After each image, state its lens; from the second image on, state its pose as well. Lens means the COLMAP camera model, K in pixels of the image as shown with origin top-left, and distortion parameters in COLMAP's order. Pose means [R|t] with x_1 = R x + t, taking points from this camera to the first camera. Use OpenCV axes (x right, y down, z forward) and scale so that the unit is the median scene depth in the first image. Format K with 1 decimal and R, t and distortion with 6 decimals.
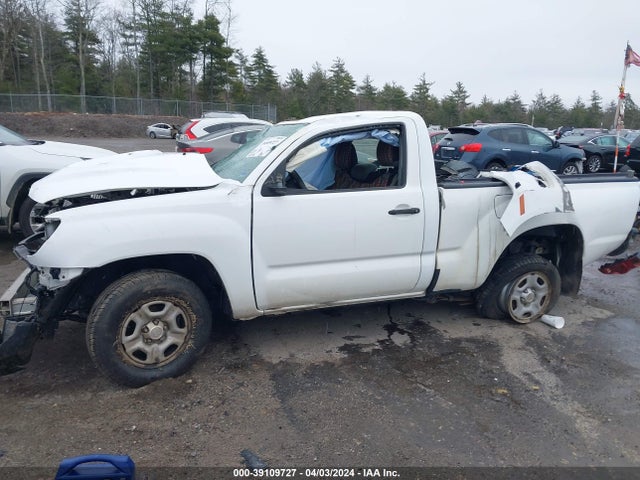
lens RADIAL K [[502.4, 0, 314.9], [0, 502.4, 238.0], [0, 0, 1]] dist [0.011769, -0.001291]
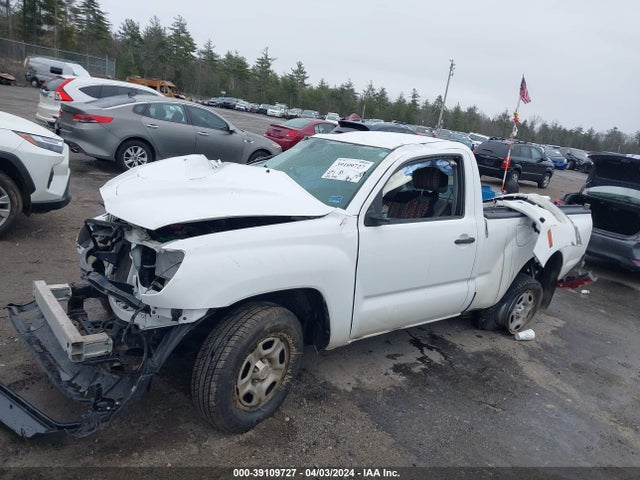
lens RADIAL K [[502.7, 0, 310.7], [0, 502.7, 236.7], [0, 0, 1]] dist [0.014013, -0.008247]
pose [[0.942201, 0.037574, 0.332935, -0.409446], [-0.056205, 0.997336, 0.046502, -0.079072], [-0.330300, -0.062527, 0.941803, 0.089287]]
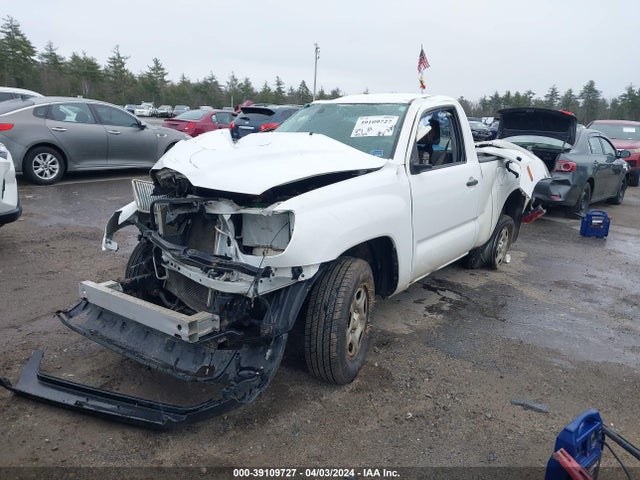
lens RADIAL K [[508.5, 0, 305.4], [0, 508.5, 240.7], [0, 0, 1]] dist [0.003667, 0.006018]
pose [[0.839664, -0.110060, 0.531837, -0.665786], [0.086694, 0.993857, 0.068799, -0.029430], [-0.536142, -0.011662, 0.844047, 0.179114]]
